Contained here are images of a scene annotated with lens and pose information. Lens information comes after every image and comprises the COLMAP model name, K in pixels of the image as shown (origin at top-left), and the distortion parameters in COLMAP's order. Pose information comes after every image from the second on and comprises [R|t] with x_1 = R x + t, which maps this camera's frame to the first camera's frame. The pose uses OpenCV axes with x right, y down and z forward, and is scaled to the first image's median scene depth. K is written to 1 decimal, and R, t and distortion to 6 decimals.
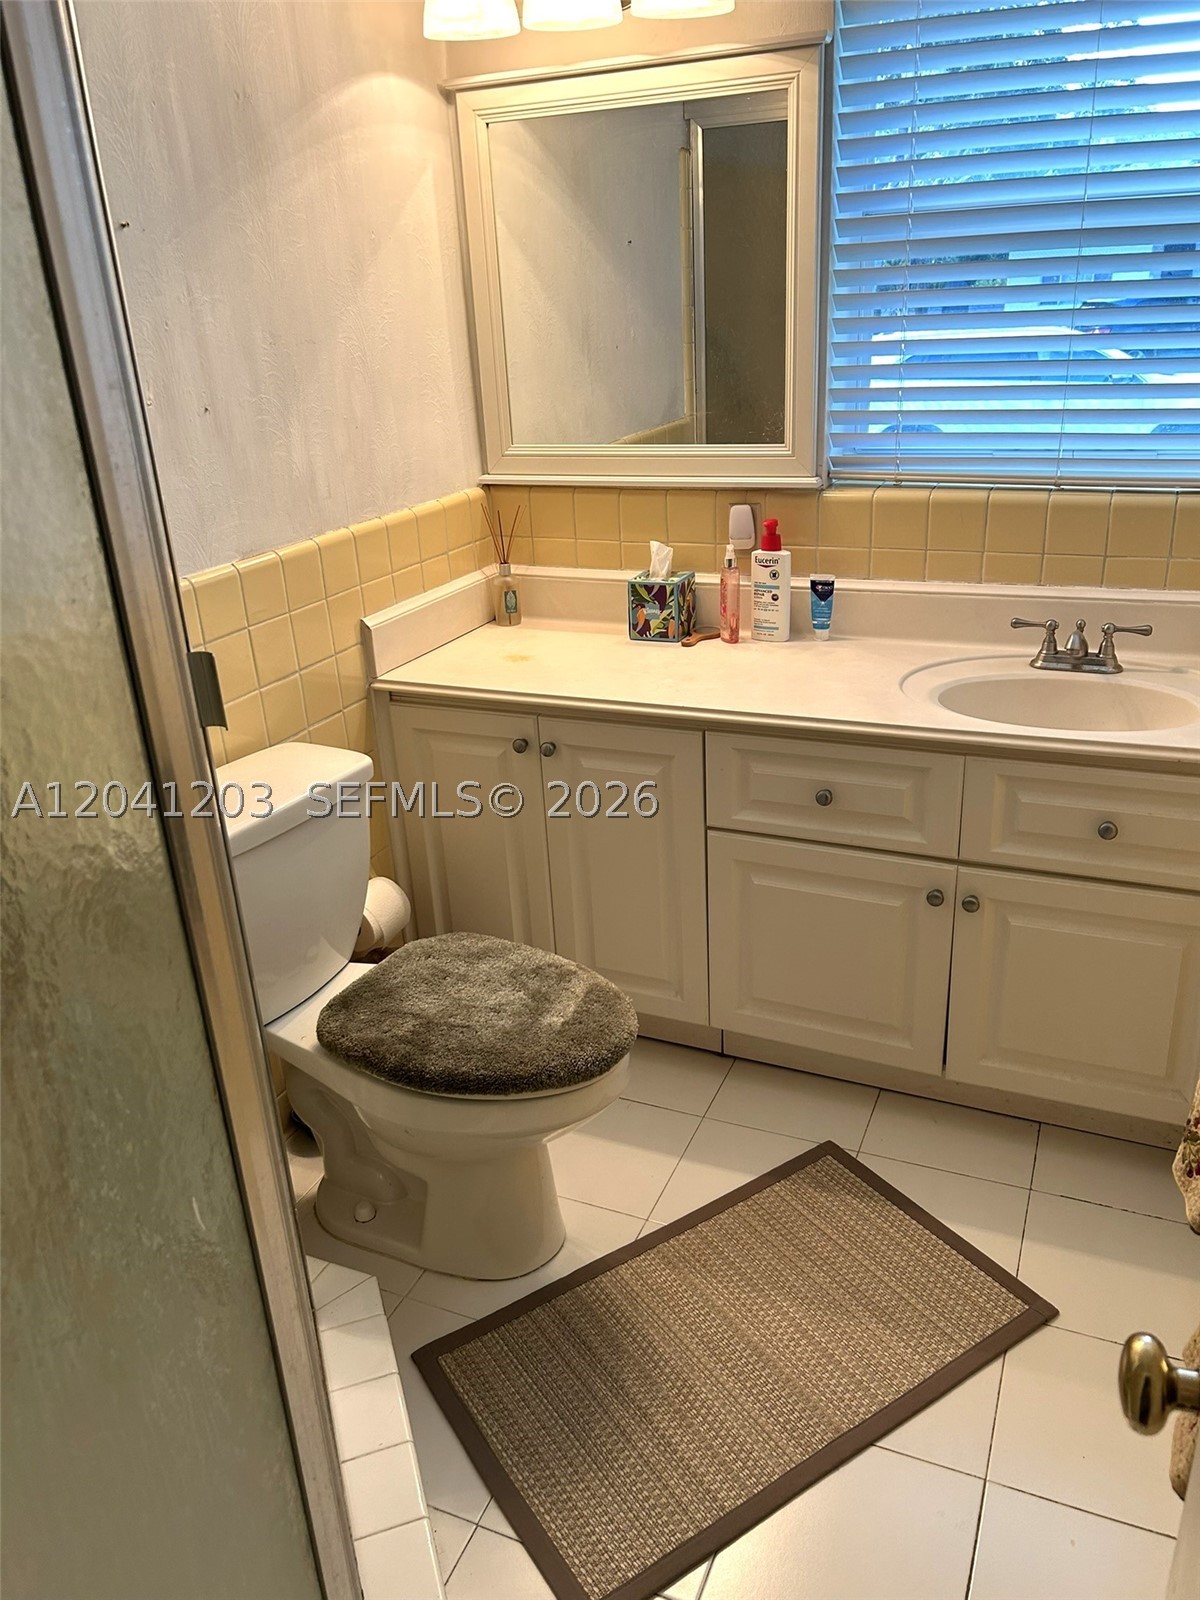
lens RADIAL K [[1207.6, 0, 601.7], [0, 1207.6, 806.7], [0, 0, 1]] dist [0.044031, -0.052351]
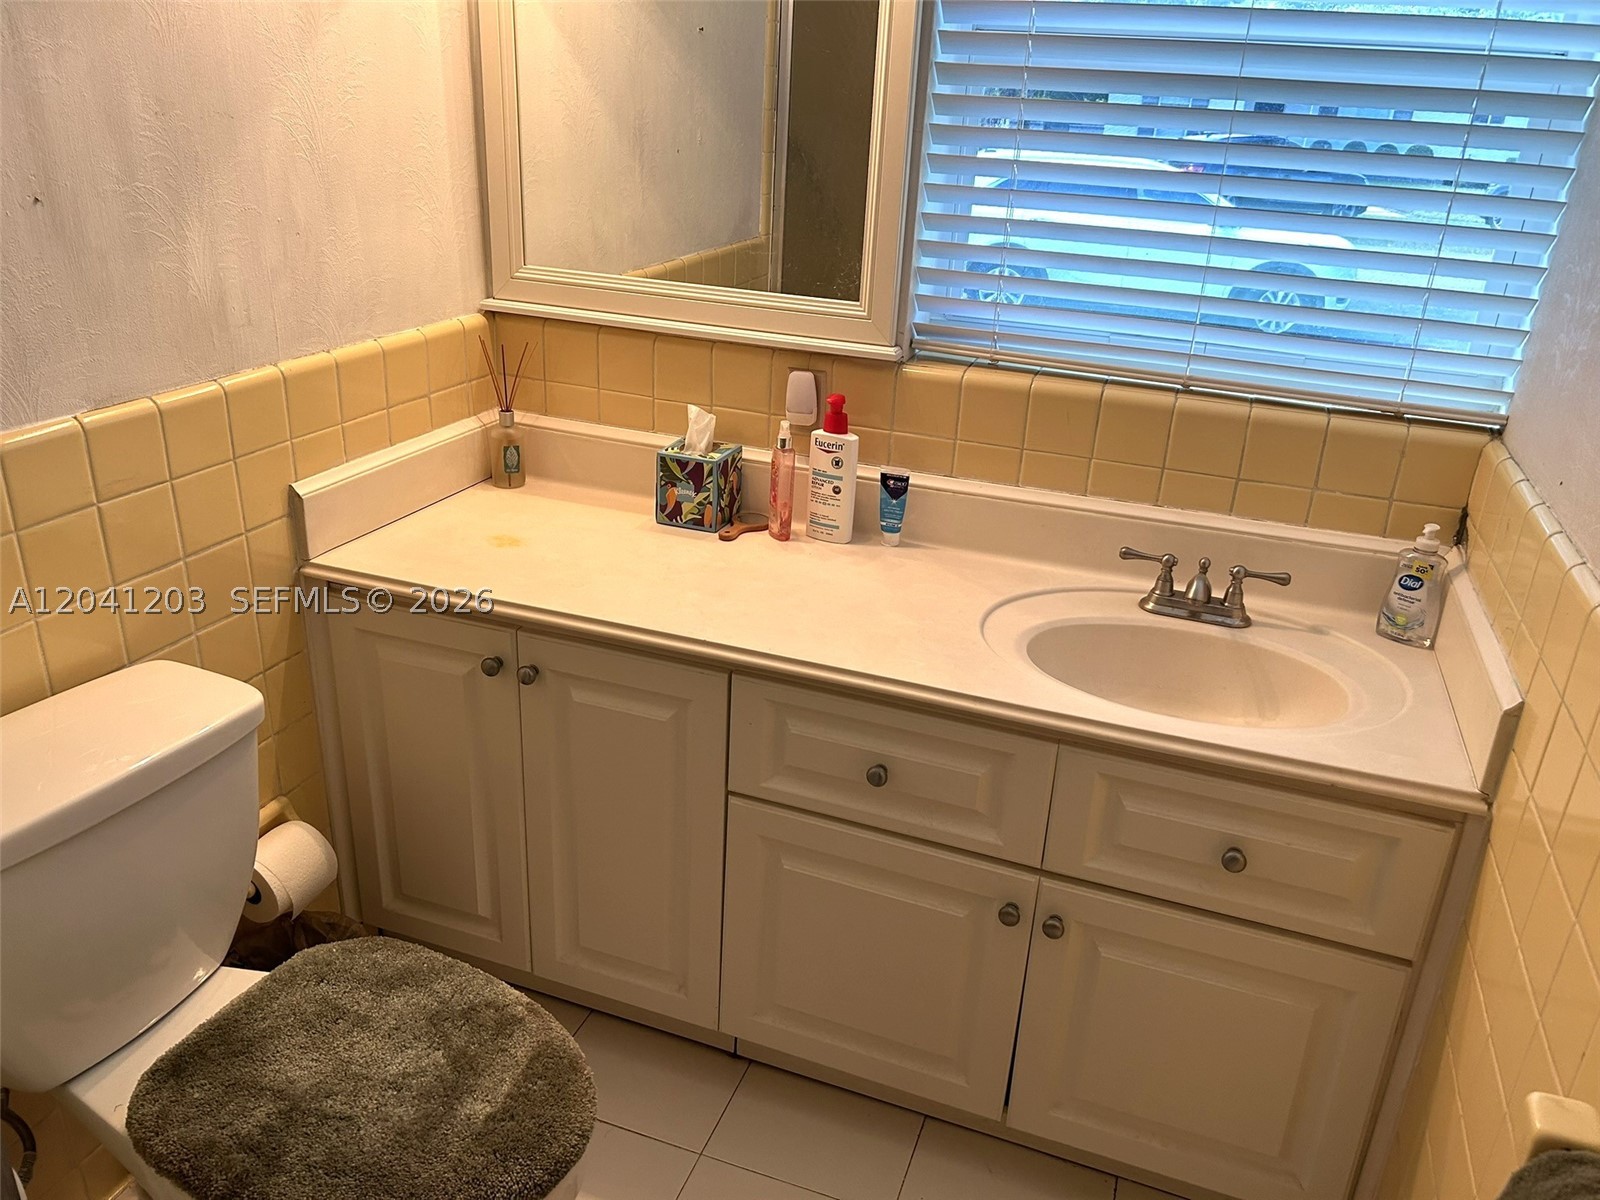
lens RADIAL K [[1207.6, 0, 800.0], [0, 1207.6, 594.3], [0, 0, 1]] dist [0.044031, -0.052351]
pose [[0.992871, 0.064532, 0.100210, 0.046170], [-0.064507, 0.997911, -0.003488, -0.106730], [-0.100226, -0.003001, 0.994960, 0.218385]]
